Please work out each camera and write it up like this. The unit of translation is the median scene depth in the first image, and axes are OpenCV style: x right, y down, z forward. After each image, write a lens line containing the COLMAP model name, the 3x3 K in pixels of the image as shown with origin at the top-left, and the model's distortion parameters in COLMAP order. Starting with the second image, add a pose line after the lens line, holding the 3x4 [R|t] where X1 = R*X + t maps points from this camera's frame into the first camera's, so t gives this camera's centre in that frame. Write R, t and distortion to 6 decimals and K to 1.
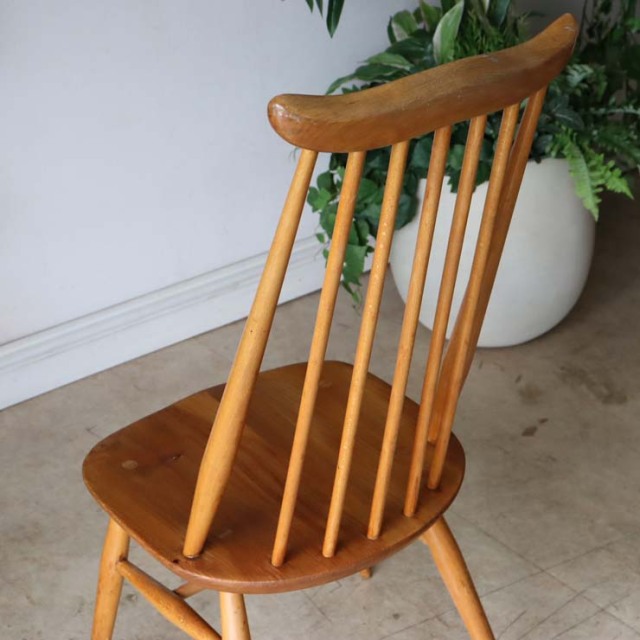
lens RADIAL K [[1244.4, 0, 320.0], [0, 1244.4, 320.0], [0, 0, 1]] dist [-0.056740, 0.386775]
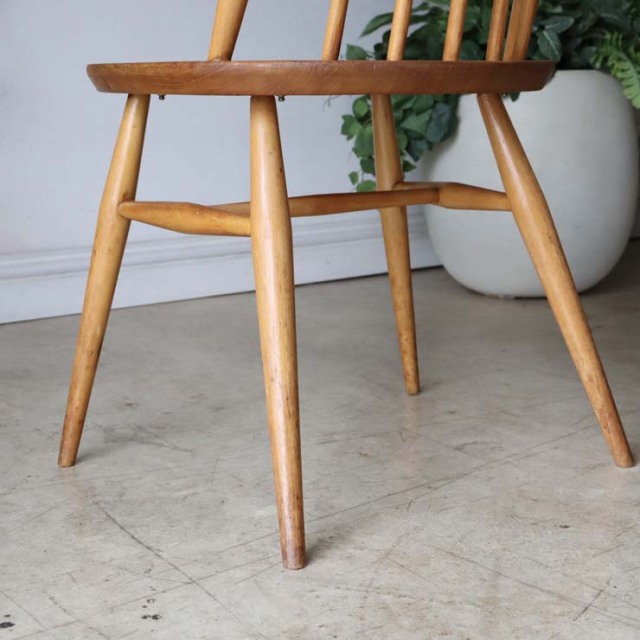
lens RADIAL K [[1124.1, 0, 320.0], [0, 1124.1, 320.0], [0, 0, 1]] dist [-0.042557, 0.138547]
pose [[0.999558, 0.028785, -0.007445, -0.017574], [-0.029711, 0.957389, -0.287271, 0.316672], [-0.001141, 0.287365, 0.957821, 0.216174]]
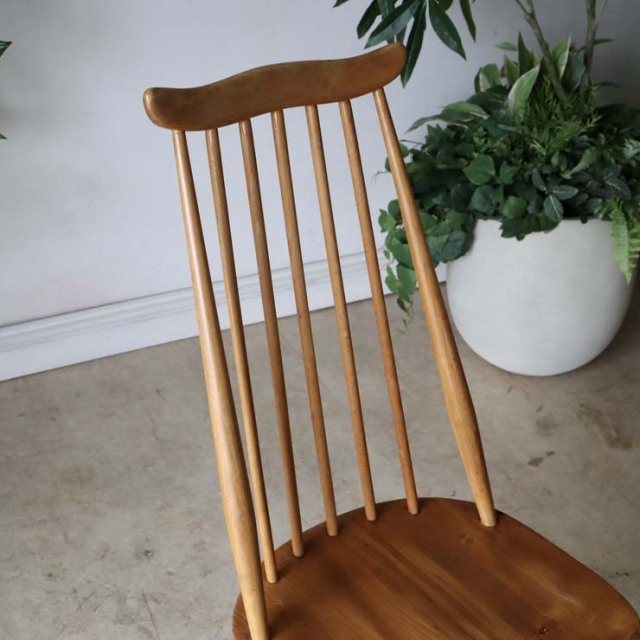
lens RADIAL K [[1025.2, 0, 320.0], [0, 1025.2, 320.0], [0, 0, 1]] dist [-0.079955, 0.063153]
pose [[0.979172, 0.160248, -0.124673, 0.072540], [-0.153742, 0.986274, 0.060222, -0.059511], [0.132612, -0.039800, 0.990369, 0.075932]]
